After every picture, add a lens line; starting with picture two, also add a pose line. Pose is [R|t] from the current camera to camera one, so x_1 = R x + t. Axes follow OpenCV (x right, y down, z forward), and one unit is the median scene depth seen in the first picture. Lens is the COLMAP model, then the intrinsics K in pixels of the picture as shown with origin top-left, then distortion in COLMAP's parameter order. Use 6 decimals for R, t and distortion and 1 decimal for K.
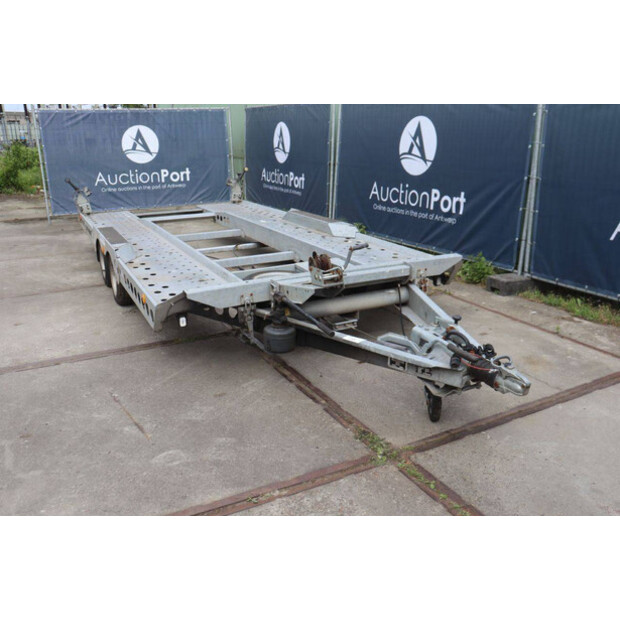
lens RADIAL K [[563.6, 0, 315.3], [0, 563.6, 309.2], [0, 0, 1]] dist [-0.138917, 0.150915]
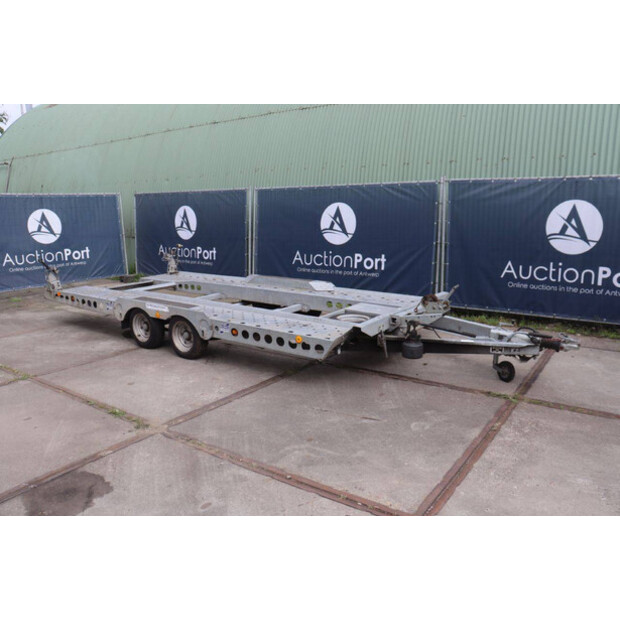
lens RADIAL K [[504.7, 0, 314.7], [0, 504.7, 308.1], [0, 0, 1]] dist [-0.173349, 0.146131]
pose [[0.888295, -0.088289, 0.450707, -0.512376], [0.138163, 0.987261, -0.078909, 0.005422], [-0.437999, 0.132366, 0.889177, -0.067957]]
